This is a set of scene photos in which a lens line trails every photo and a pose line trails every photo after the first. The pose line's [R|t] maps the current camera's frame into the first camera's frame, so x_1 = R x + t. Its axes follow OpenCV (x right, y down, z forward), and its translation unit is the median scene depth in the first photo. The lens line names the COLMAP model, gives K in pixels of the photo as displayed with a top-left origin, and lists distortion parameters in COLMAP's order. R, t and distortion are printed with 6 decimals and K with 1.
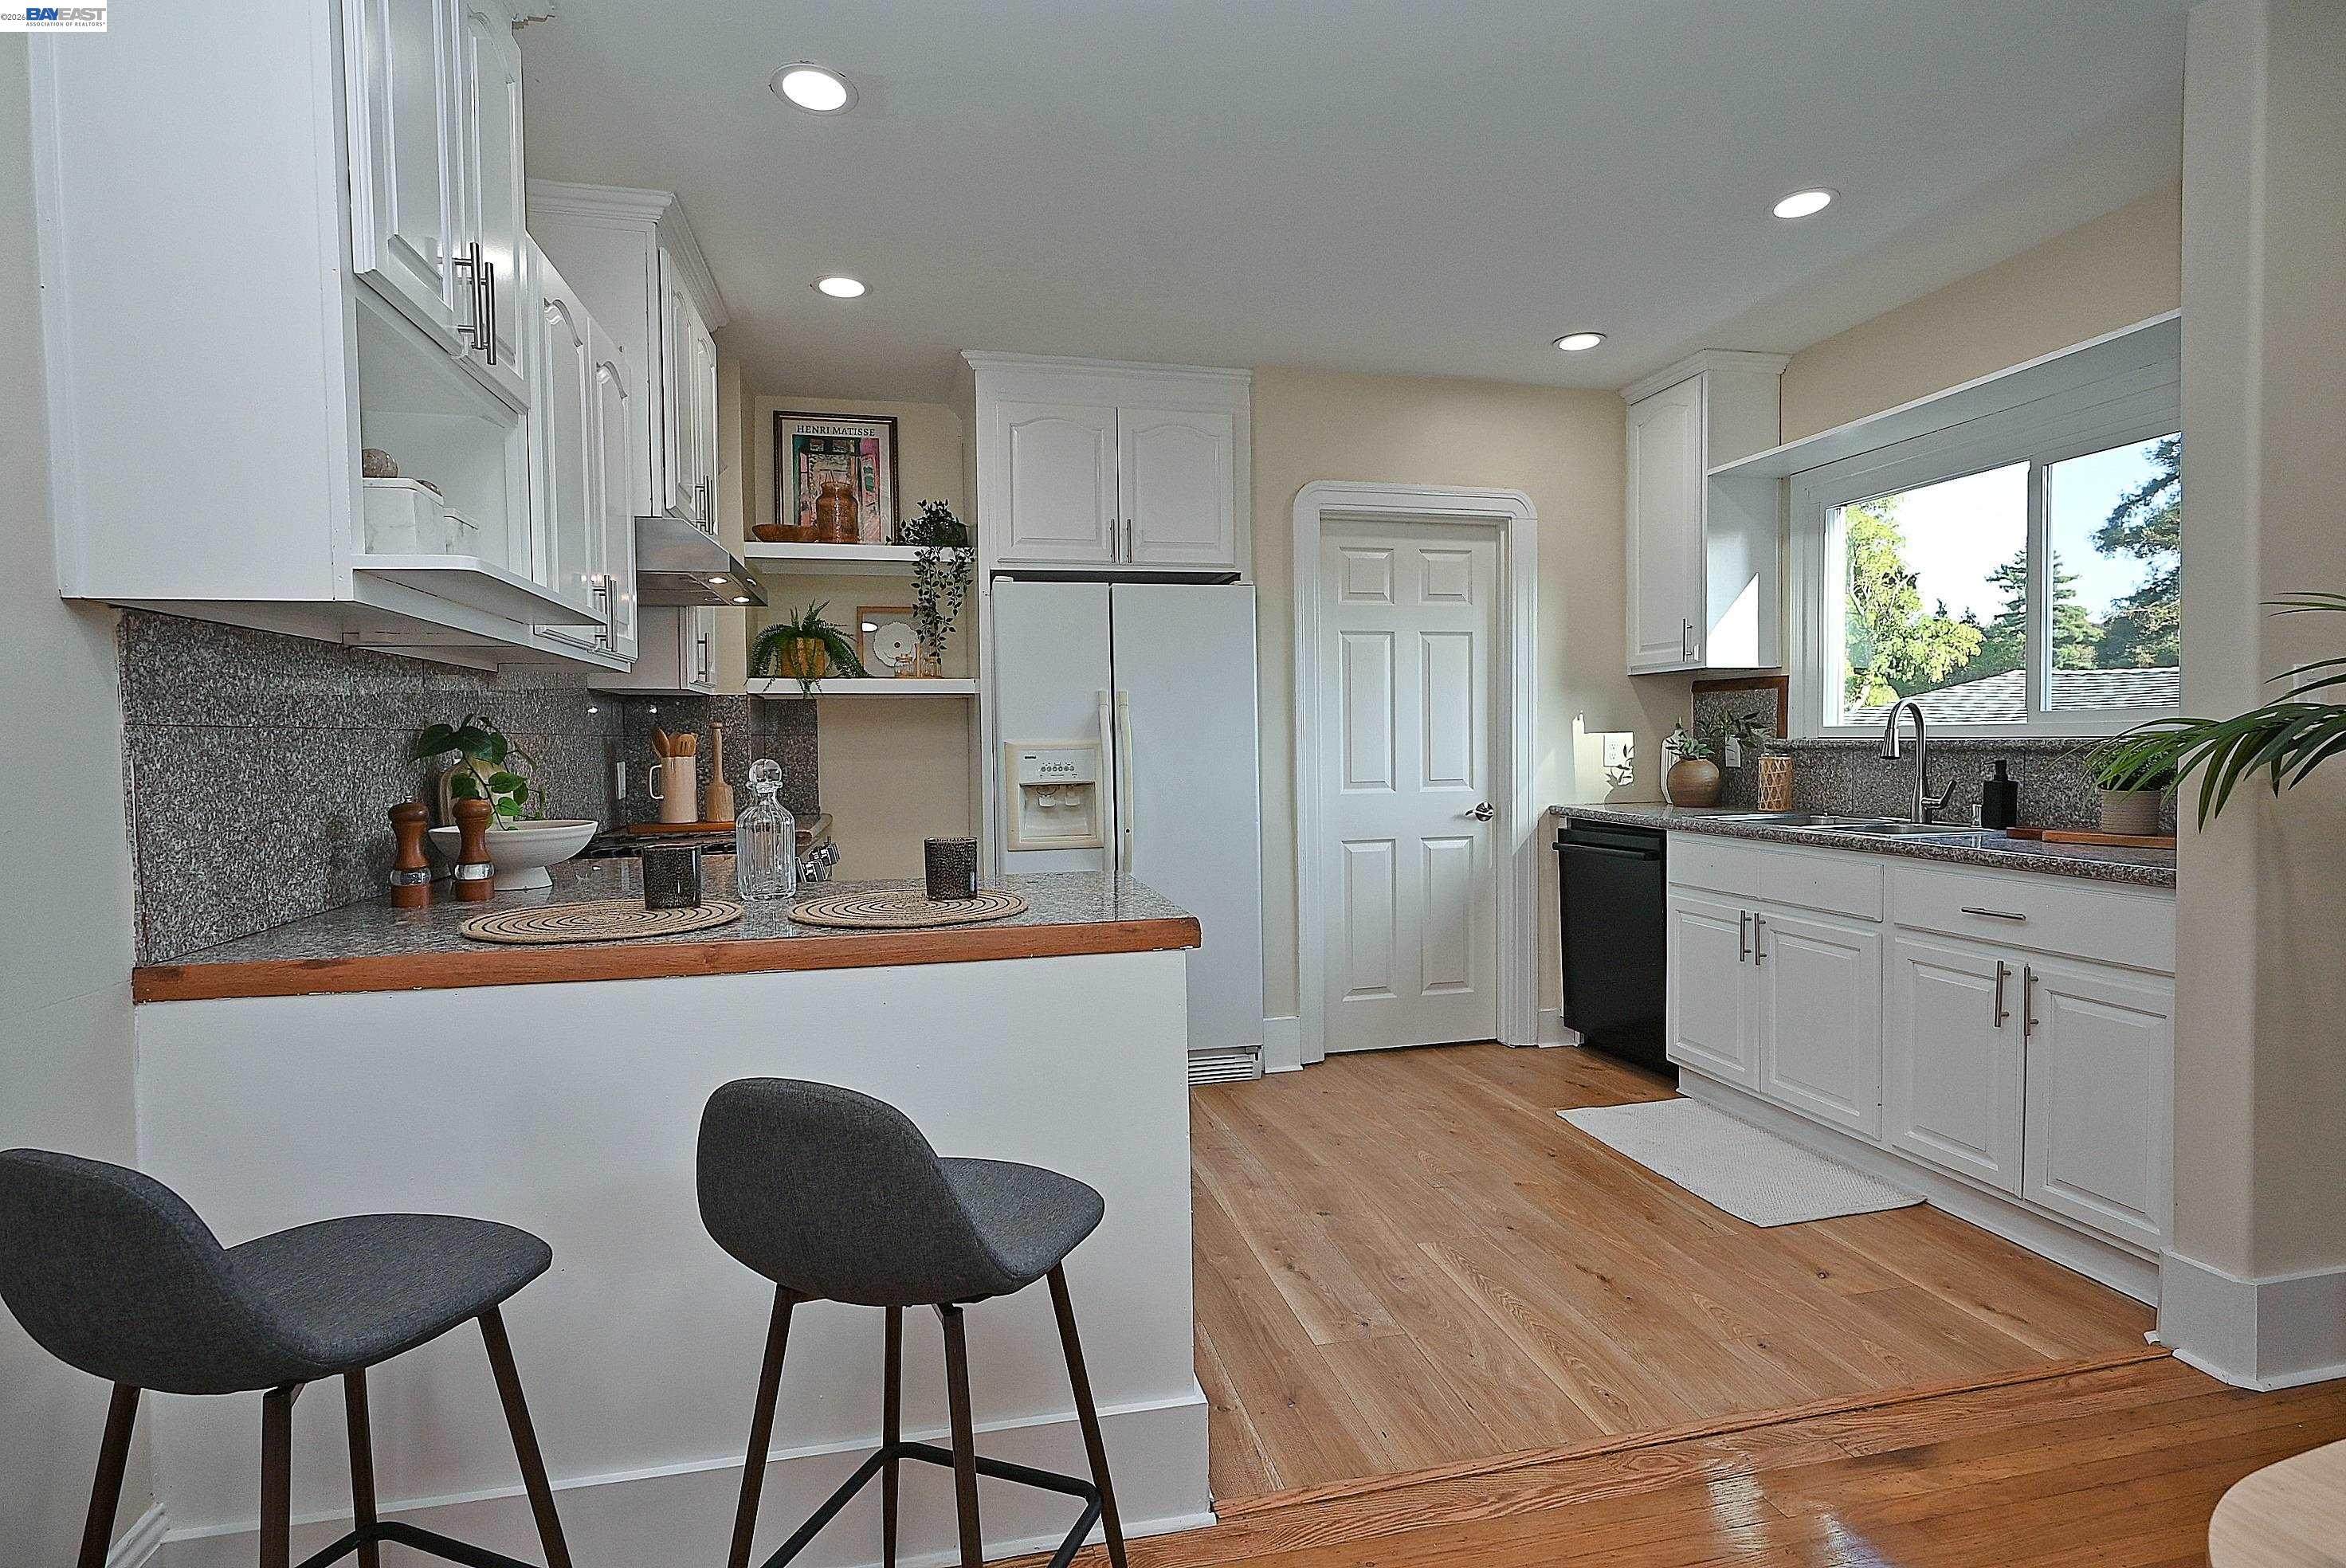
lens RADIAL K [[1164.4, 0, 1173.0], [0, 1164.4, 784.0], [0, 0, 1]] dist [-0.003743, 0.000569]
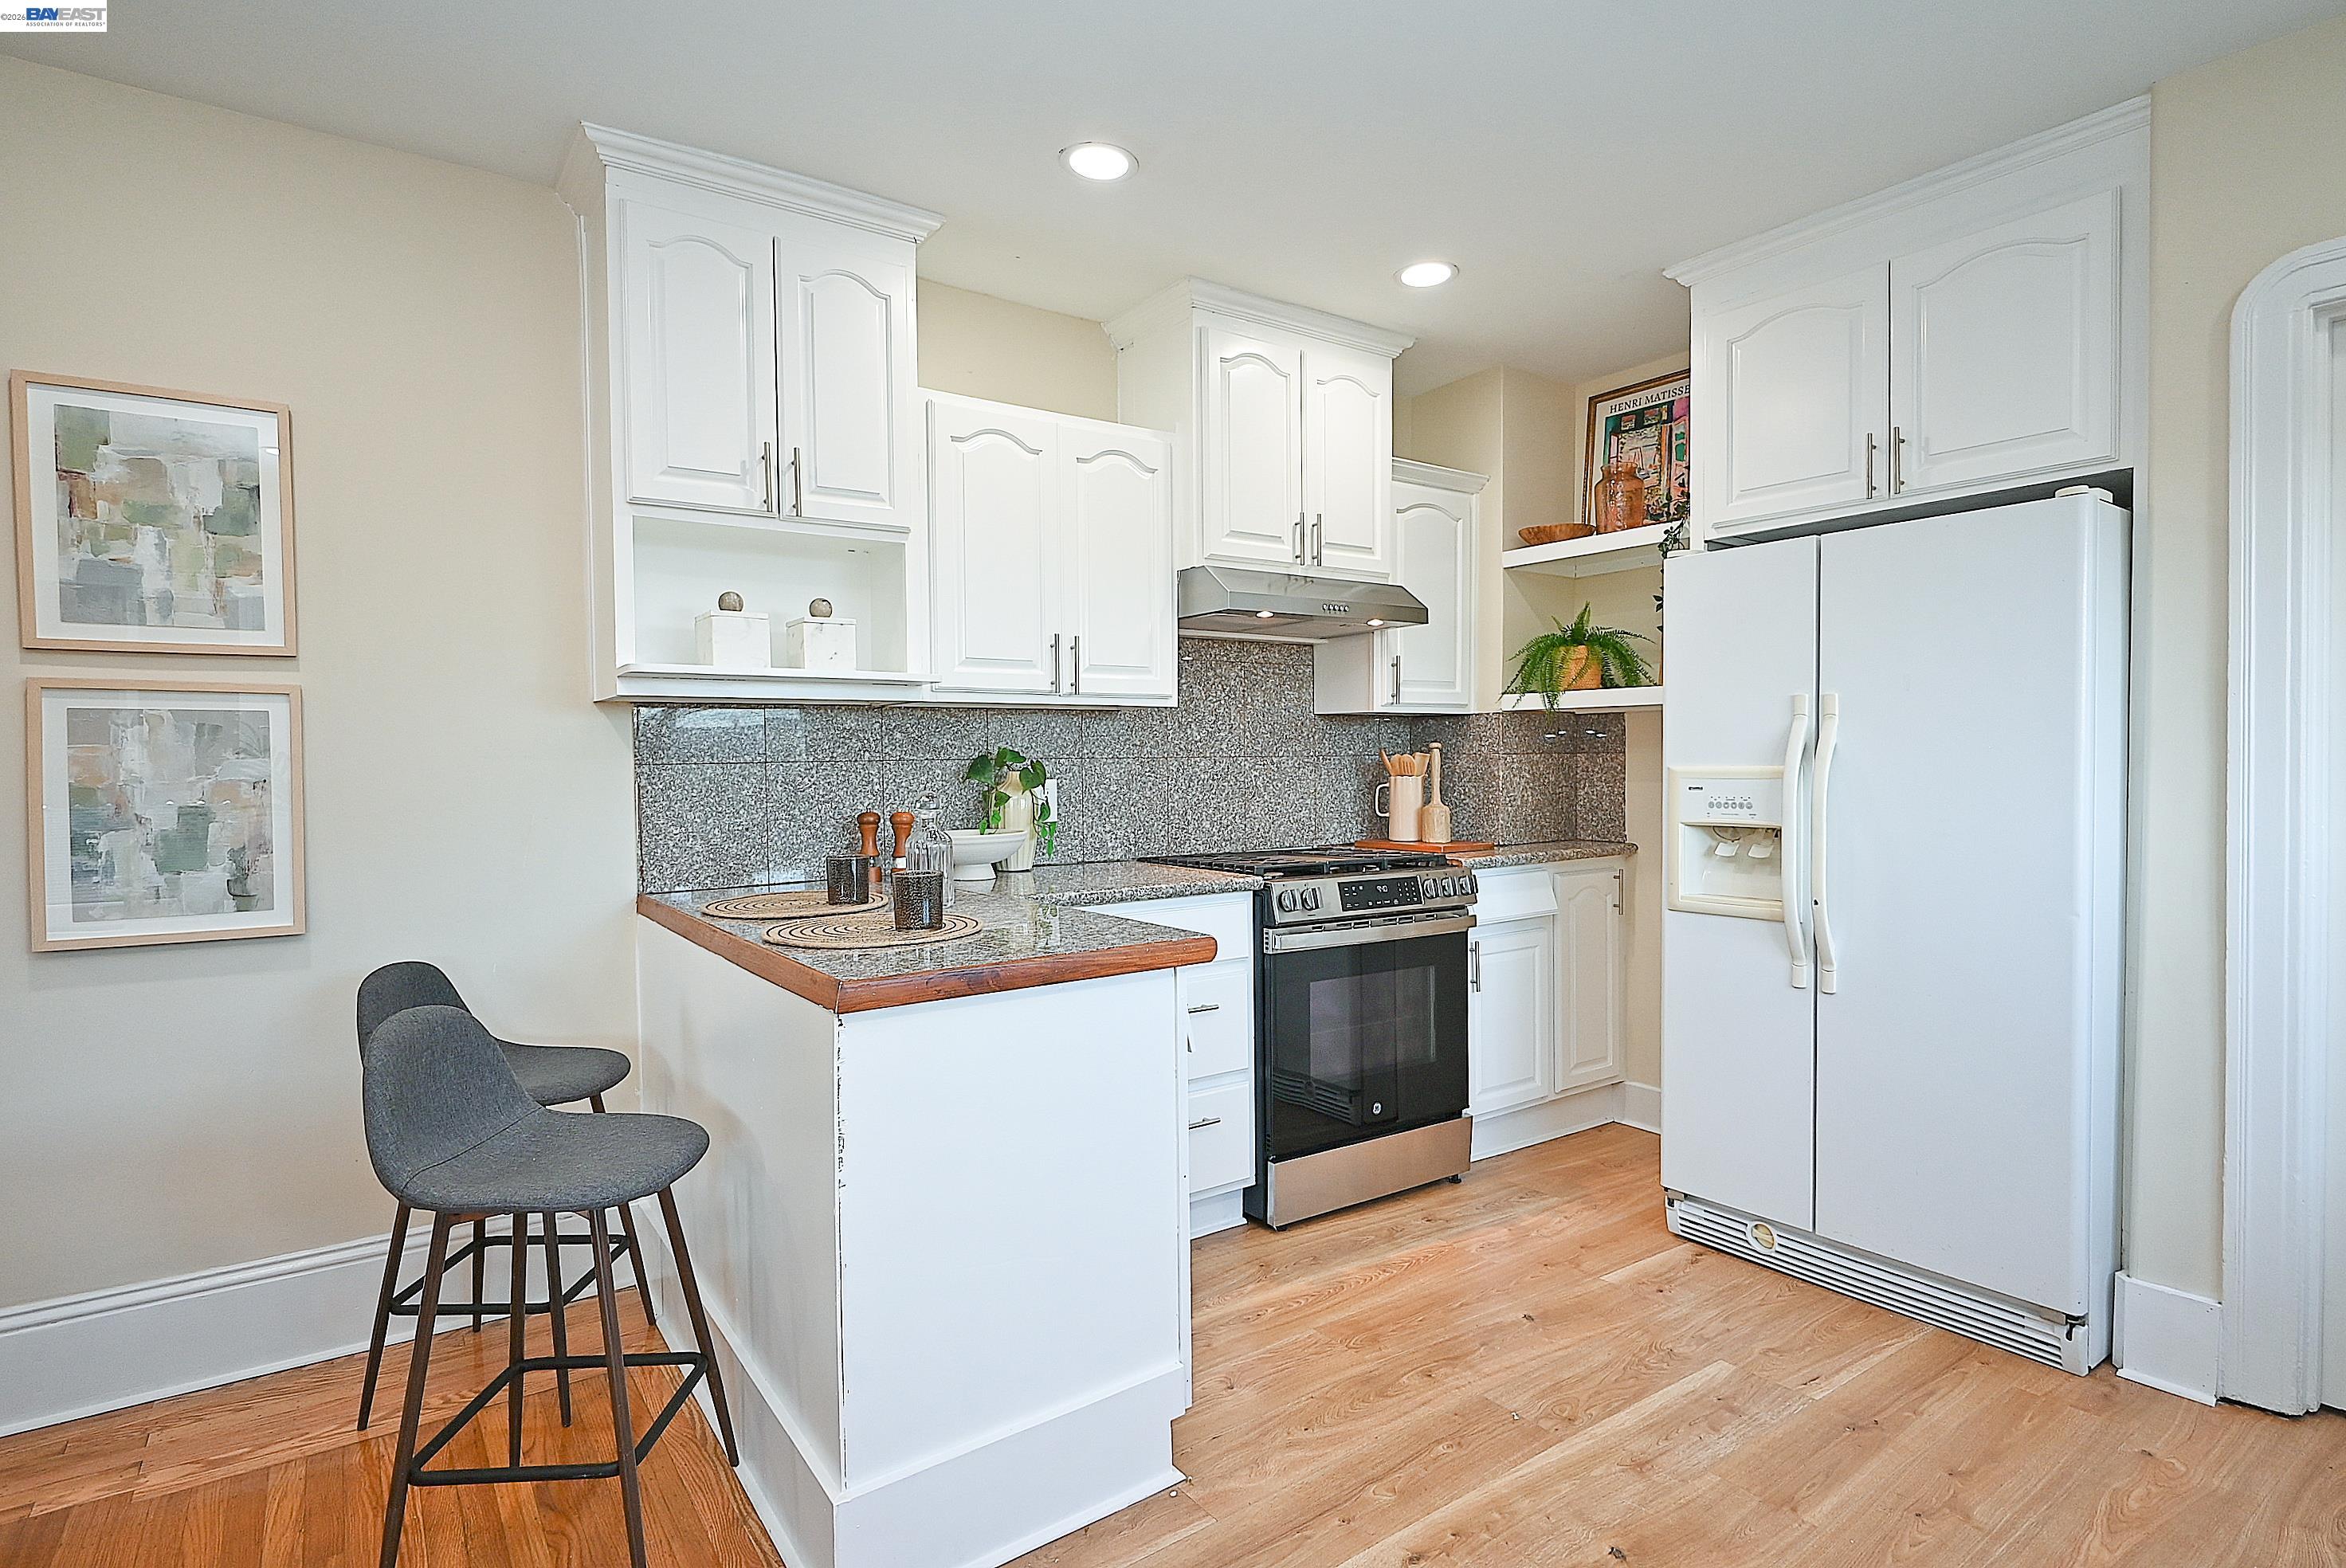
lens RADIAL K [[1190.0, 0, 1184.4], [0, 1190.0, 780.4], [0, 0, 1]] dist [-0.001177, 0.000925]
pose [[0.386453, 0.027639, -0.921895, 0.424676], [-0.029575, 0.999408, 0.017565, -0.029668], [0.921835, 0.020477, 0.387042, 0.375774]]
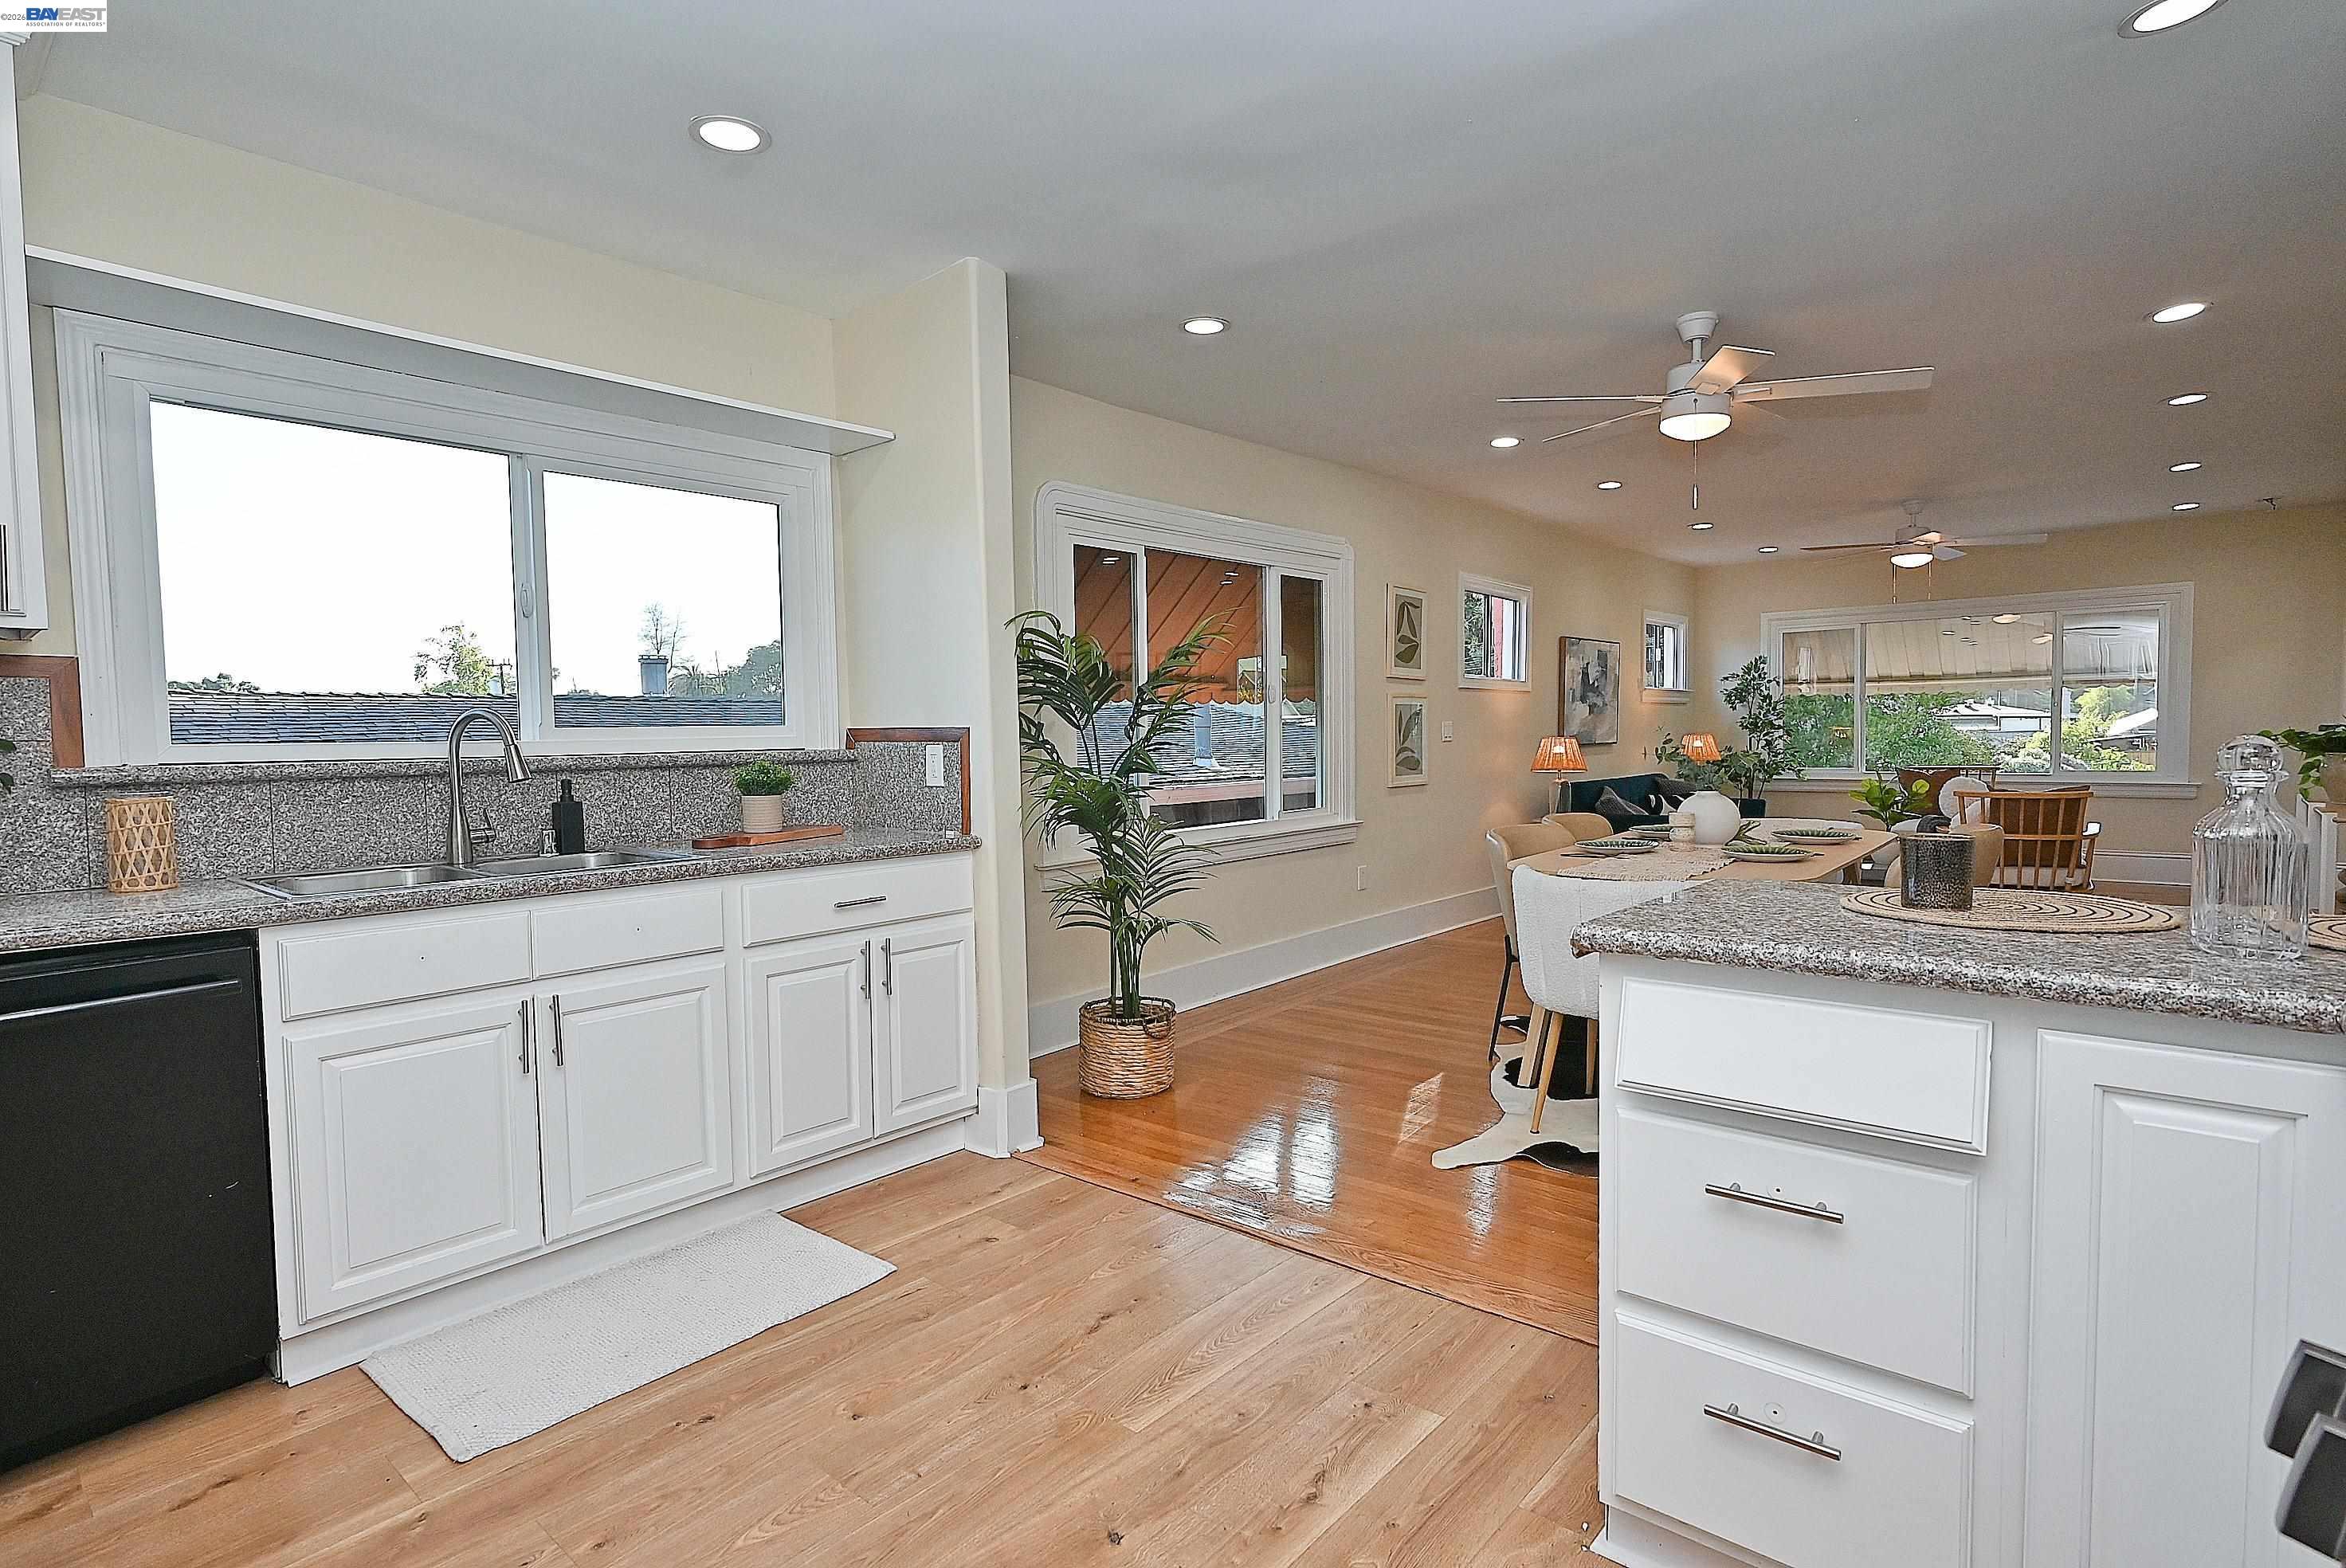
lens RADIAL K [[1158.7, 0, 1169.8], [0, 1158.7, 786.3], [0, 0, 1]] dist [-0.002586, 0.000630]
pose [[-0.587104, -0.013174, 0.809404, -0.252378], [0.056724, 0.996740, 0.057367, -0.032068], [-0.807522, 0.079593, -0.584443, 0.902798]]
